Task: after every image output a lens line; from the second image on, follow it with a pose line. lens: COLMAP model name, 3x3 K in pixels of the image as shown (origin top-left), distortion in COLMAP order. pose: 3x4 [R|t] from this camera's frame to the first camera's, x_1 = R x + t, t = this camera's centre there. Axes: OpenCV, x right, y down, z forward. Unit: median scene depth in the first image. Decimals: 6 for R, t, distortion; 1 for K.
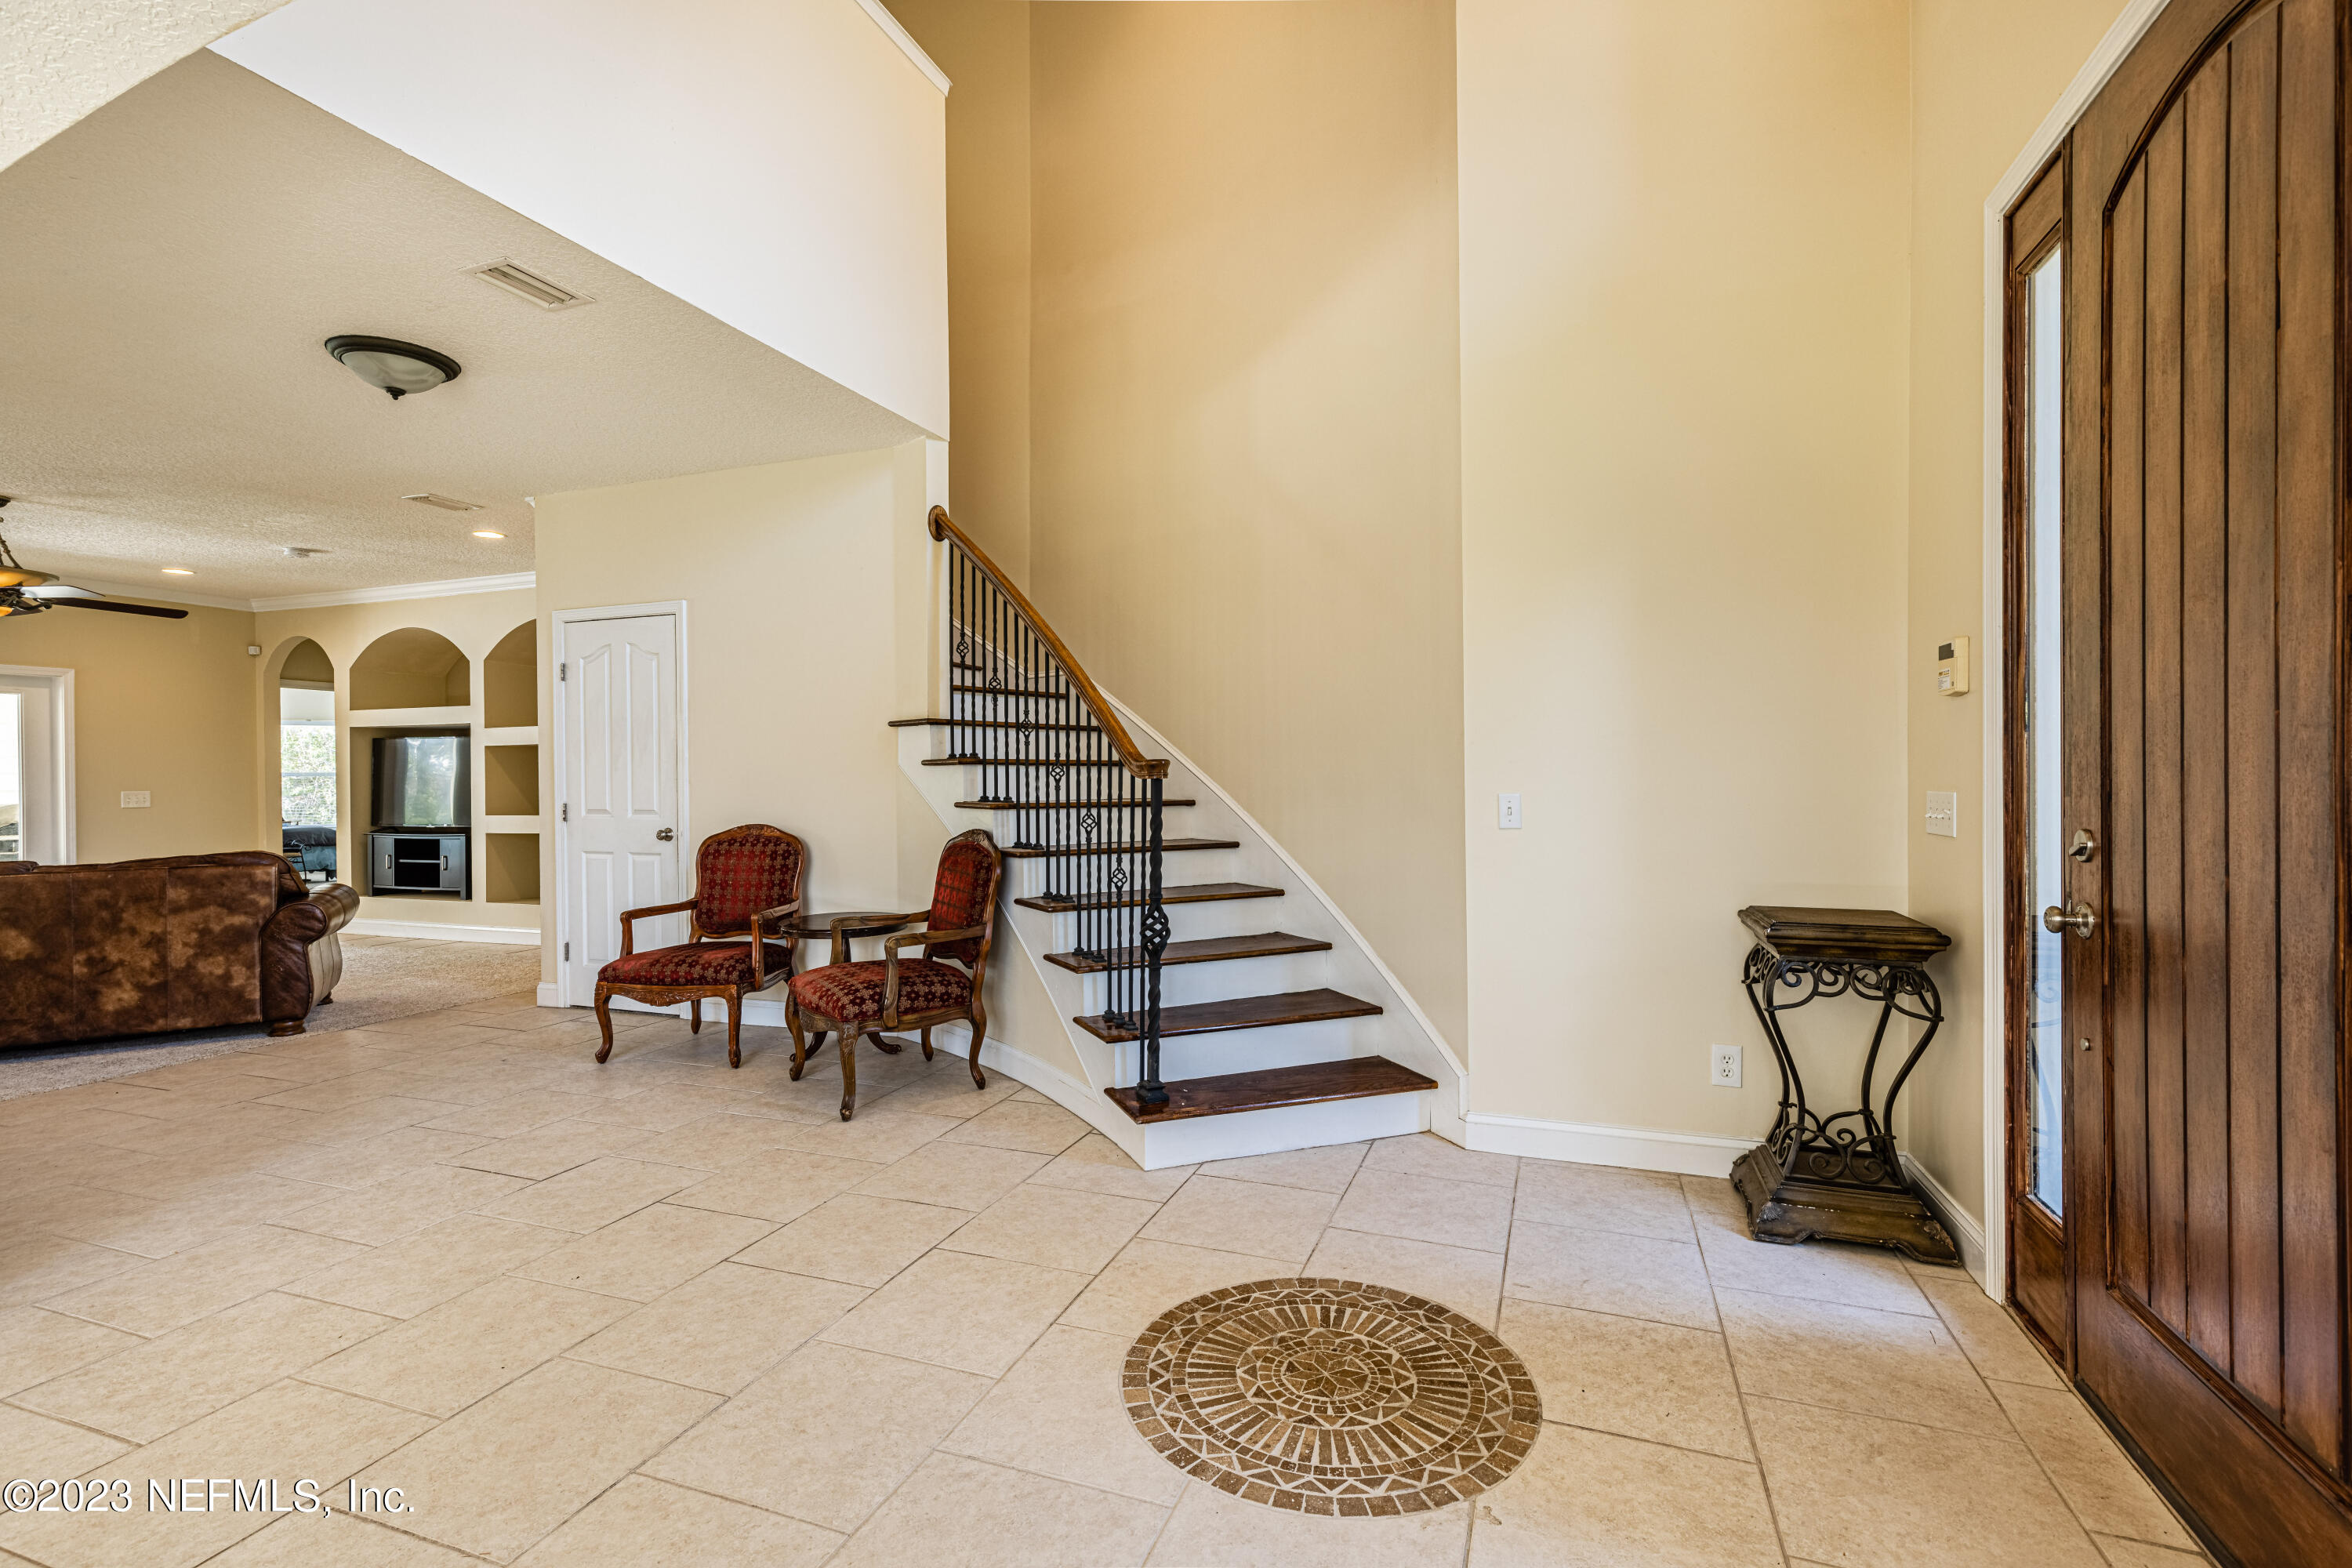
lens RADIAL K [[1074.6, 0, 1177.4], [0, 1074.6, 779.3], [0, 0, 1]] dist [0.005787, 0.000558]
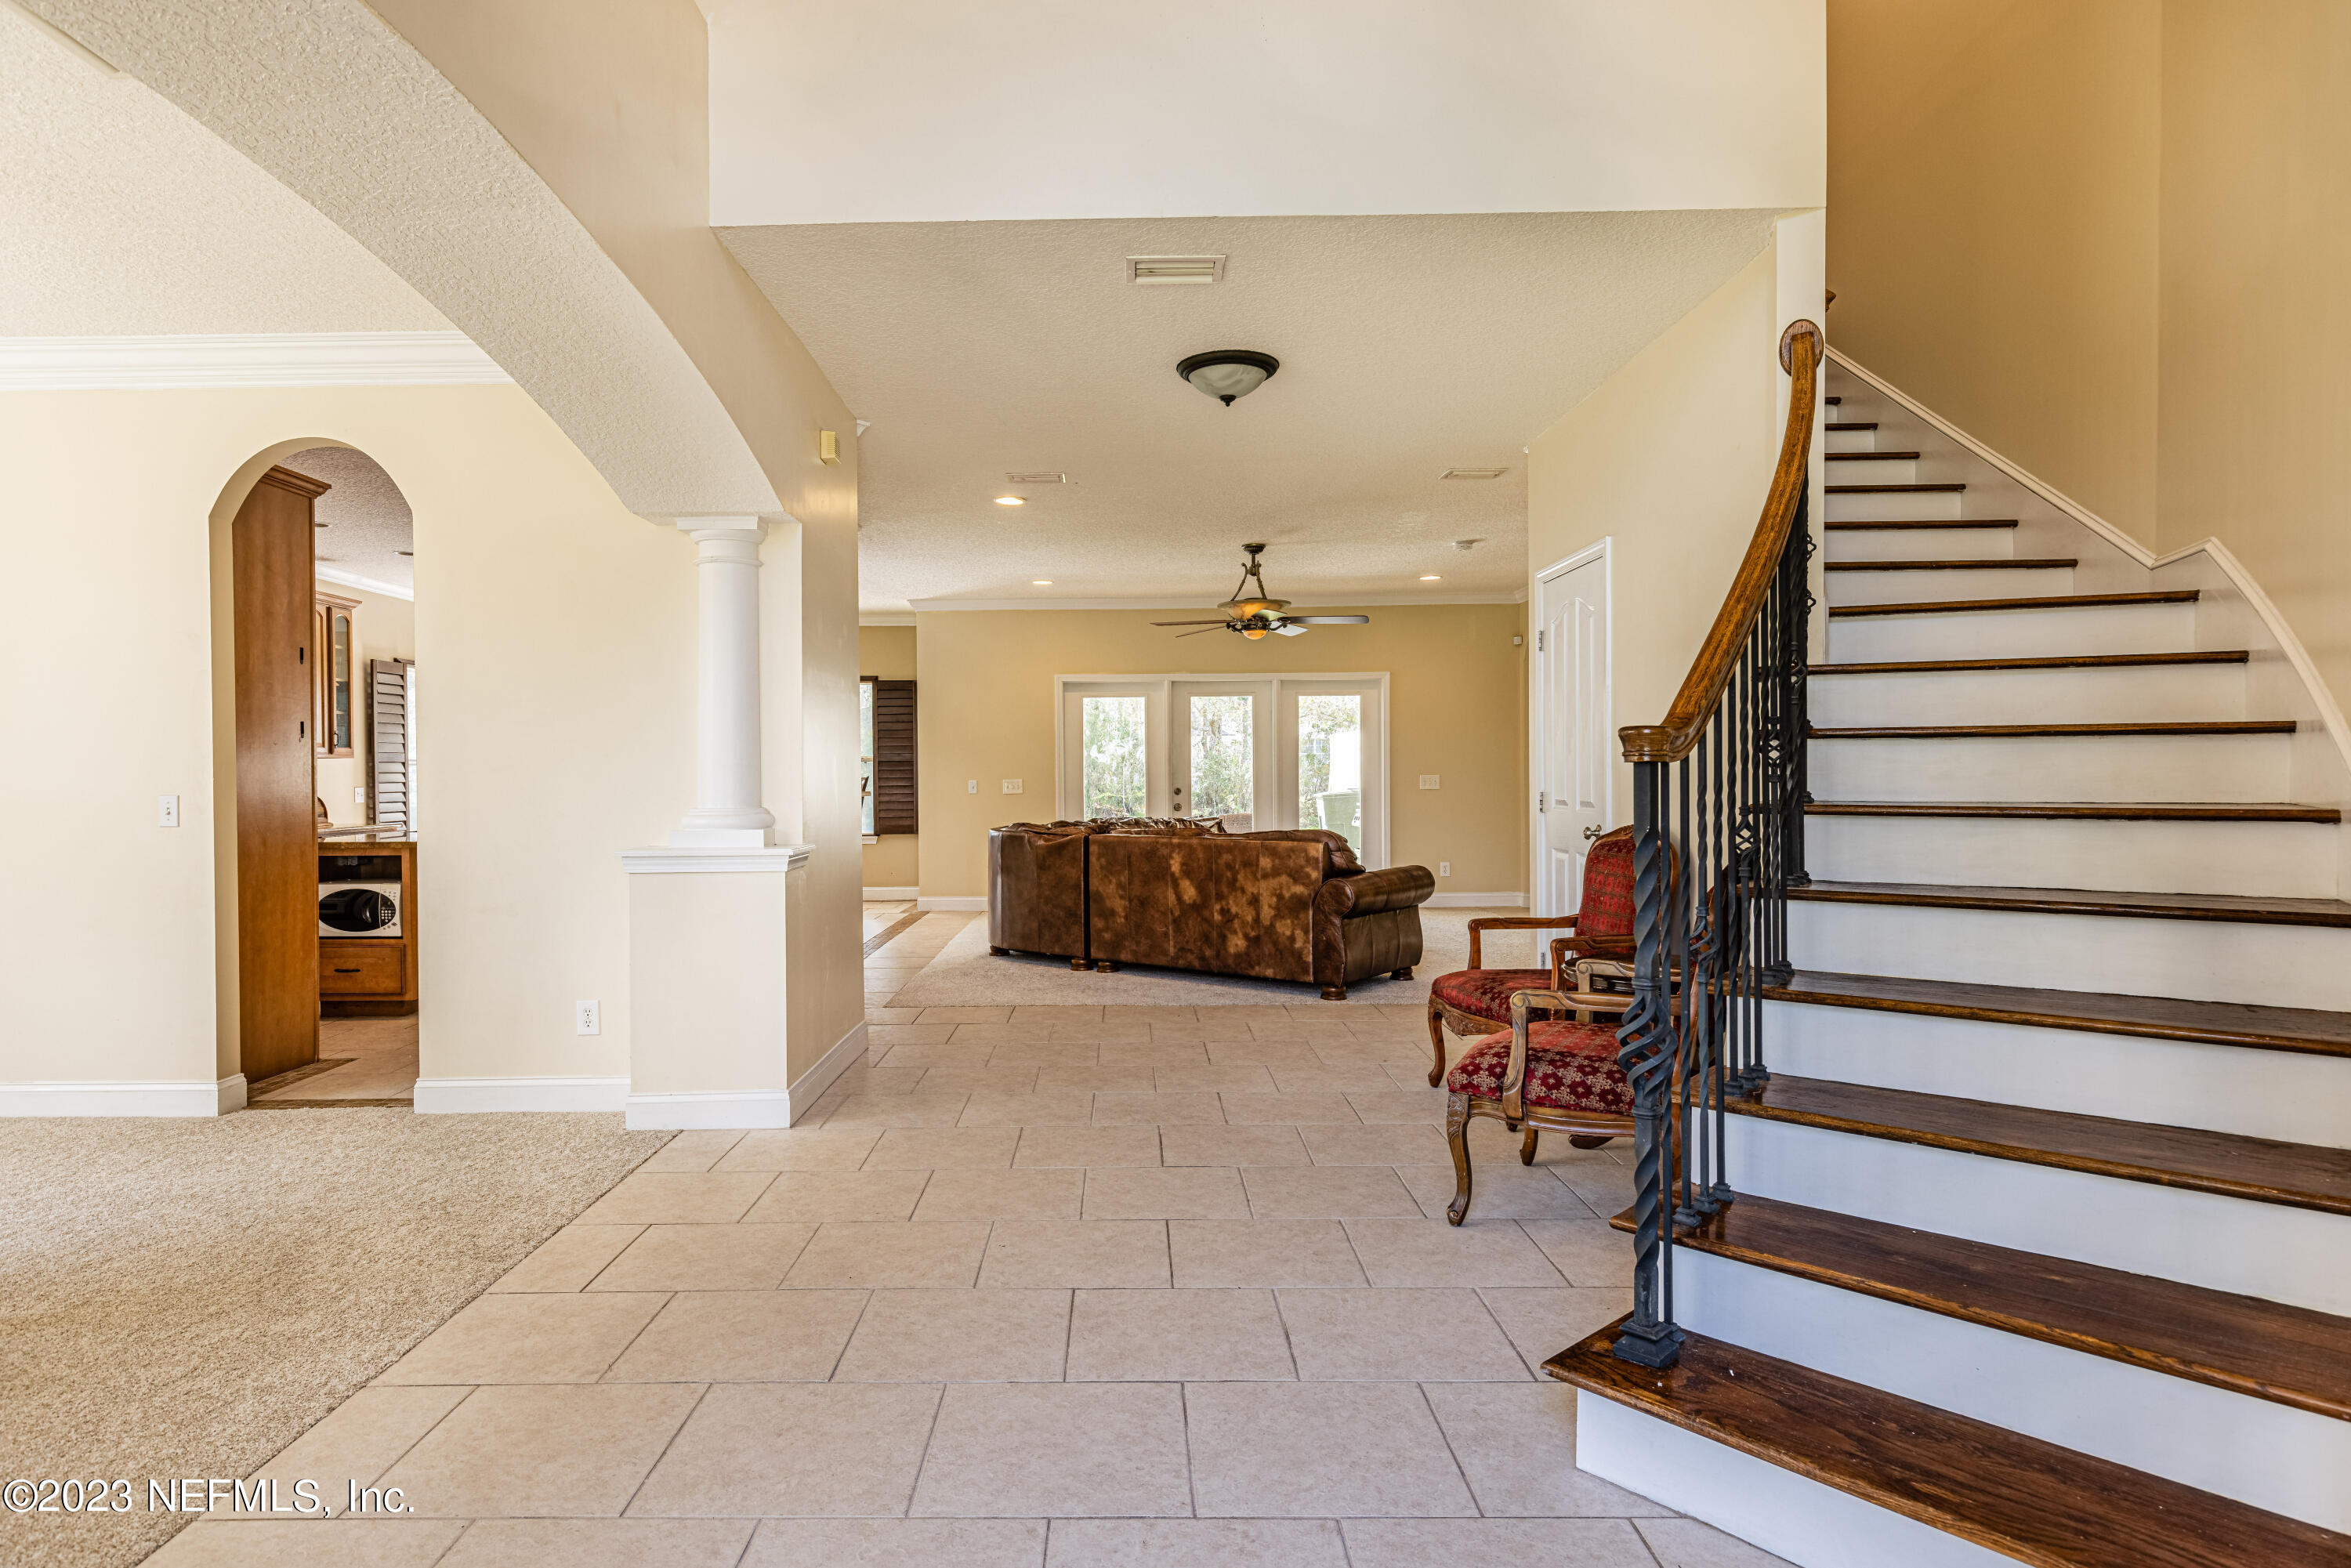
lens RADIAL K [[1333.0, 0, 1172.9], [0, 1333.0, 784.7], [0, 0, 1]] dist [0.006317, 0.000221]
pose [[0.324110, 0.013192, -0.945927, 0.467127], [0.003110, 0.999883, 0.015010, -0.000751], [0.946014, -0.007806, 0.324031, 0.490154]]
